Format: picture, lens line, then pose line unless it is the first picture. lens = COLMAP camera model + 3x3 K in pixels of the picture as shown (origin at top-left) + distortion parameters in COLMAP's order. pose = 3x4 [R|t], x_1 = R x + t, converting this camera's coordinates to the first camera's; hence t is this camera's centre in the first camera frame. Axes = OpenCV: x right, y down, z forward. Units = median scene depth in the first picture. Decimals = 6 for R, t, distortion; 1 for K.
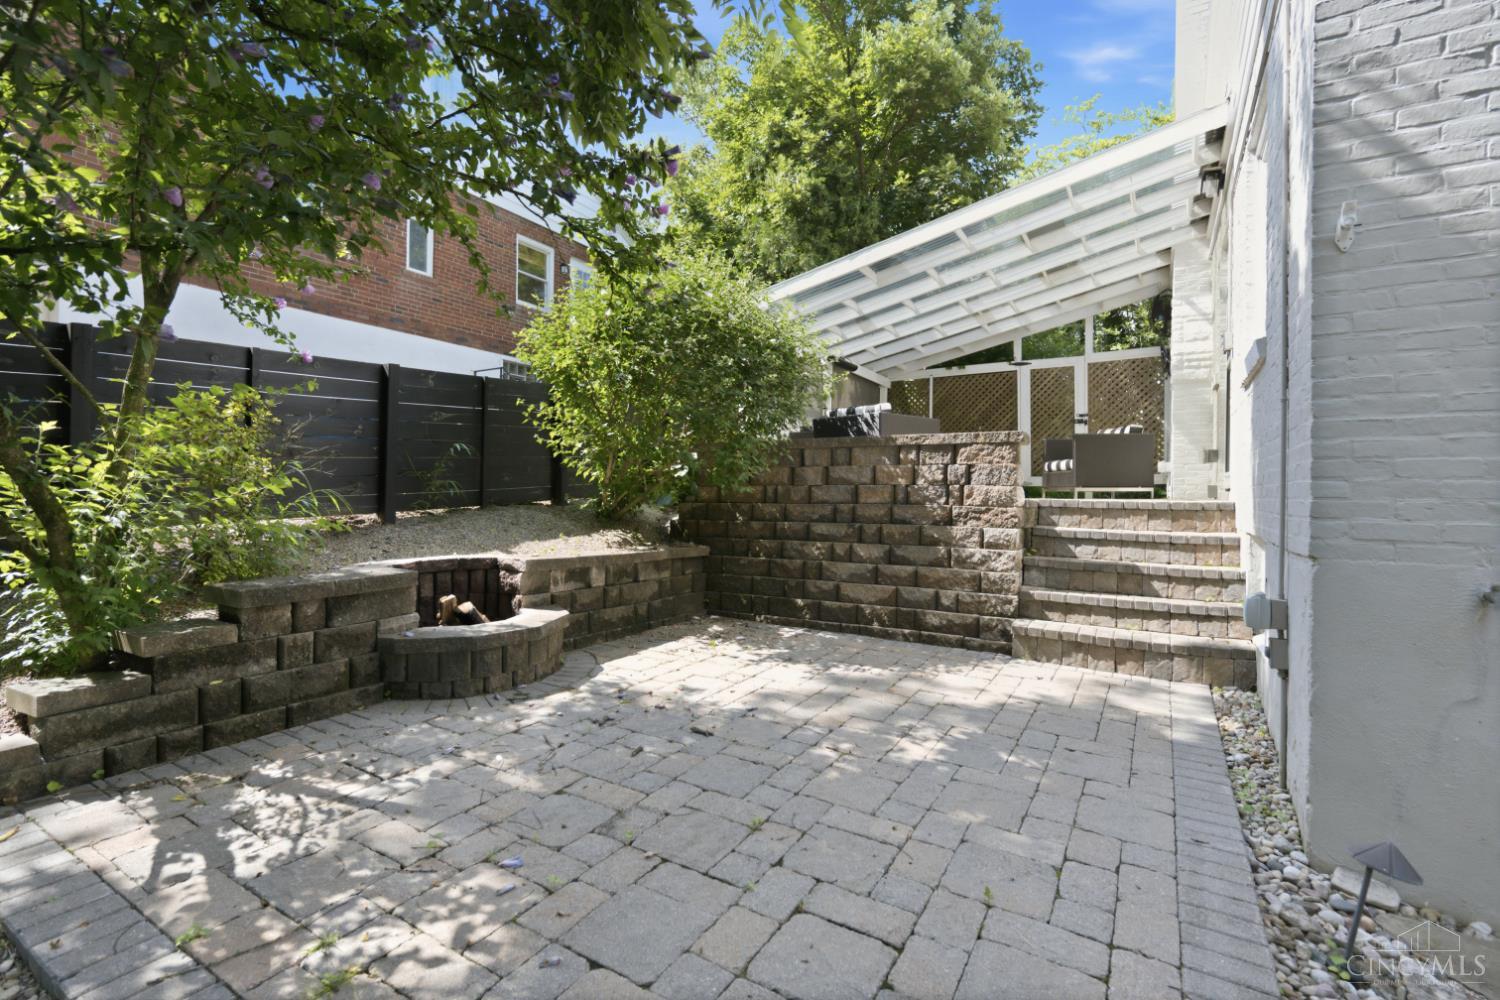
lens RADIAL K [[674.8, 0, 750.0], [0, 674.8, 500.0], [0, 0, 1]] dist [-0.001786, -0.000248]
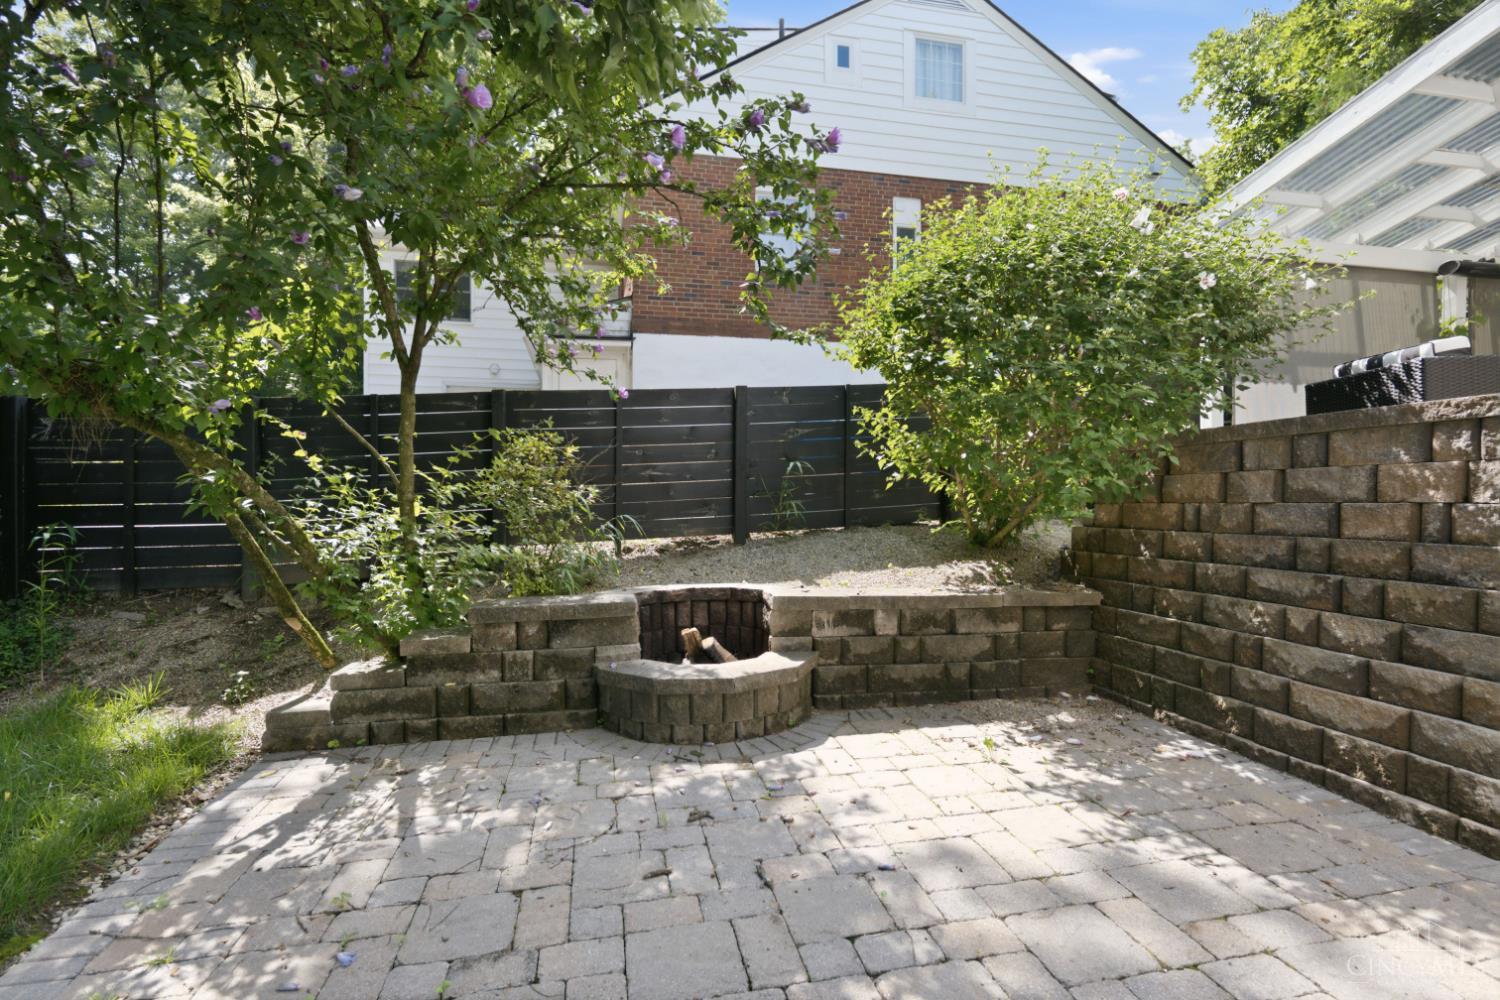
lens RADIAL K [[723.0, 0, 745.3], [0, 723.0, 501.2], [0, 0, 1]] dist [-0.002135, 0.000136]
pose [[0.680431, -0.009101, -0.732756, 0.372801], [0.003525, 0.999952, -0.009146, -0.028687], [0.732804, 0.003640, 0.680431, 0.387235]]
